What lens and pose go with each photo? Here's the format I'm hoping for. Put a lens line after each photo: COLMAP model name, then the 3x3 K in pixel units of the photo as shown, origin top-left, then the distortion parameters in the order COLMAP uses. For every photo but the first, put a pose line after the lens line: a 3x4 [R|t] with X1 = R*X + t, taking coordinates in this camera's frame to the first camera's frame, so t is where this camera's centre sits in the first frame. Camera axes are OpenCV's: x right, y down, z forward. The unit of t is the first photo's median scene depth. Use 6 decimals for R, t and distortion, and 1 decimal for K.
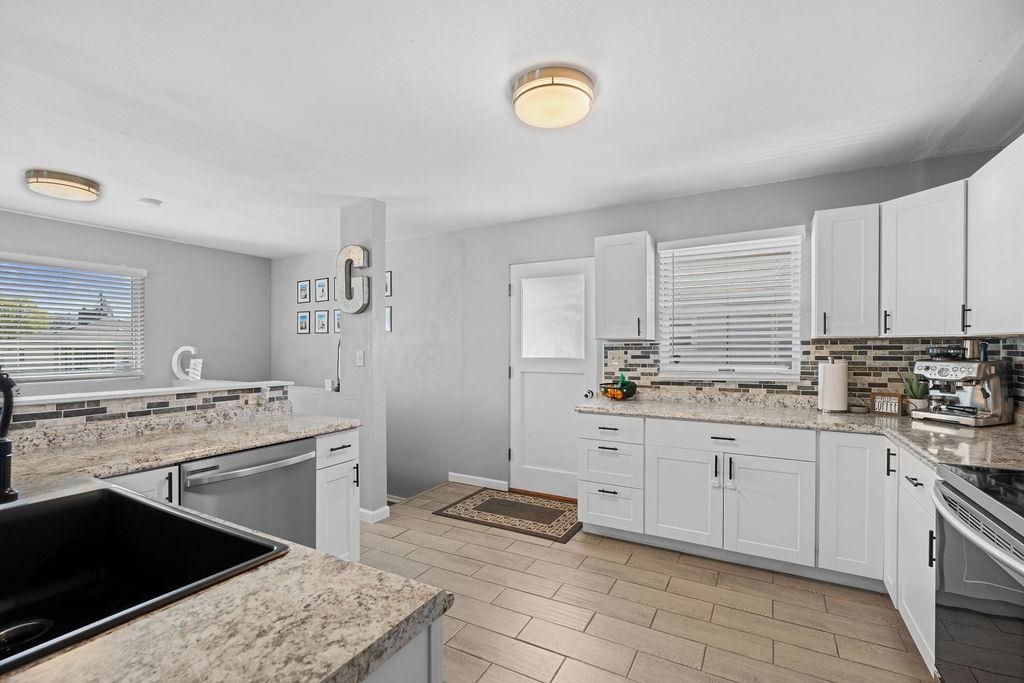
lens RADIAL K [[447.3, 0, 512.8], [0, 447.3, 346.4], [0, 0, 1]] dist [-0.006729, 0.000690]
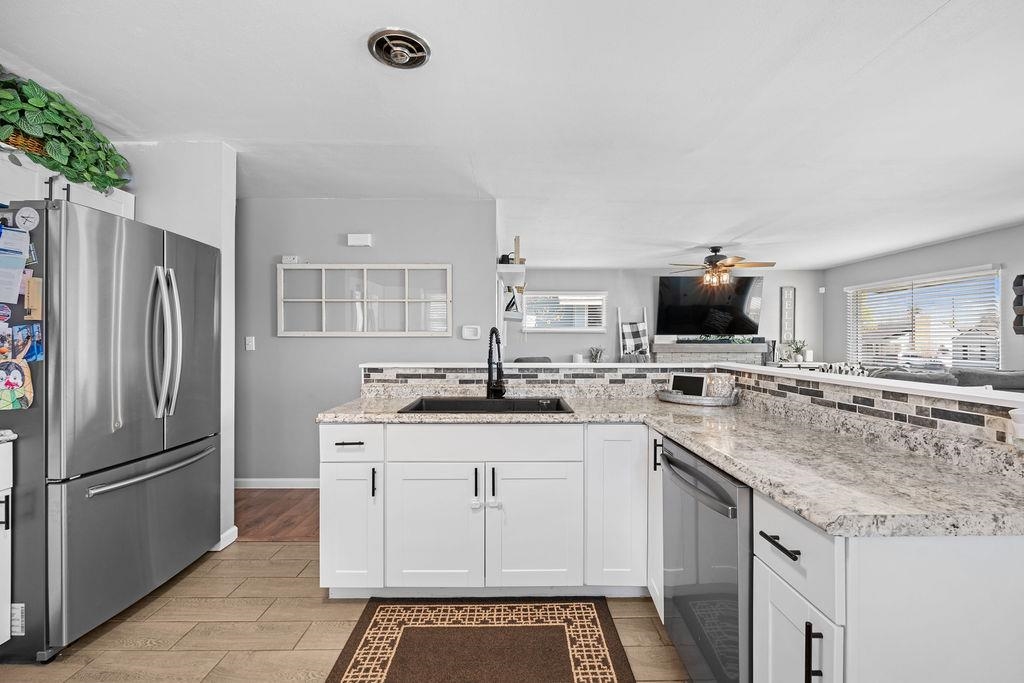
lens RADIAL K [[447.3, 0, 513.1], [0, 447.3, 339.1], [0, 0, 1]] dist [-0.006729, 0.000690]
pose [[-0.871884, -0.004403, -0.489693, 0.054905], [-0.001191, 0.999976, -0.006871, 0.036116], [0.489711, -0.005407, -0.871868, 1.350841]]
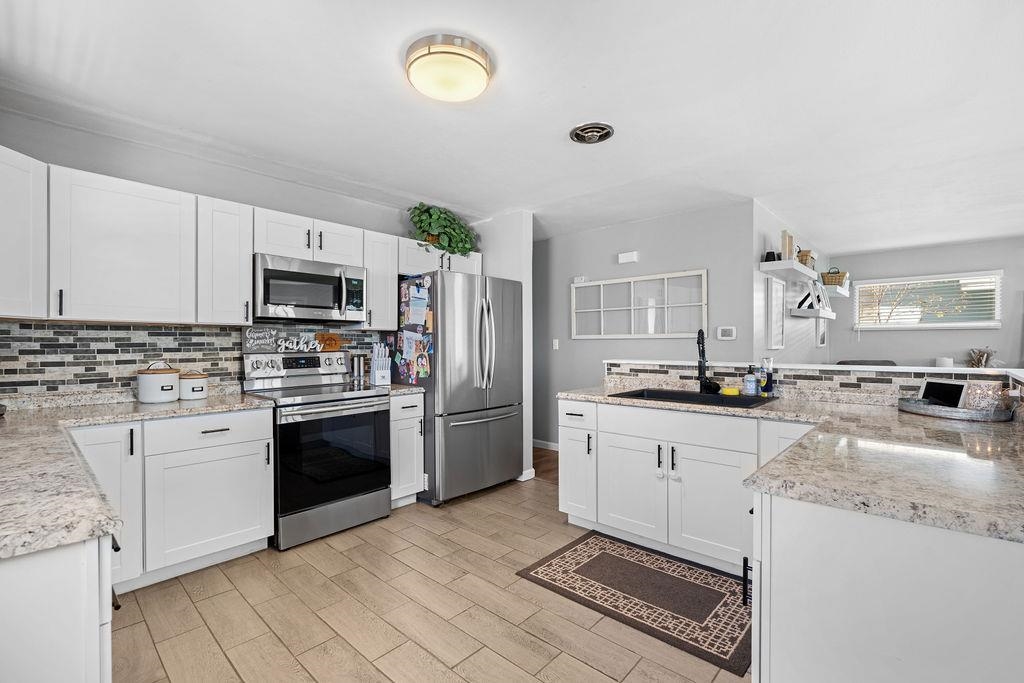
lens RADIAL K [[447.3, 0, 506.5], [0, 447.3, 344.6], [0, 0, 1]] dist [-0.006729, 0.000690]
pose [[-0.970486, 0.002064, 0.241149, -0.151768], [0.002907, 0.999991, 0.003140, 0.035953], [-0.241140, 0.003748, -0.970483, 1.609508]]
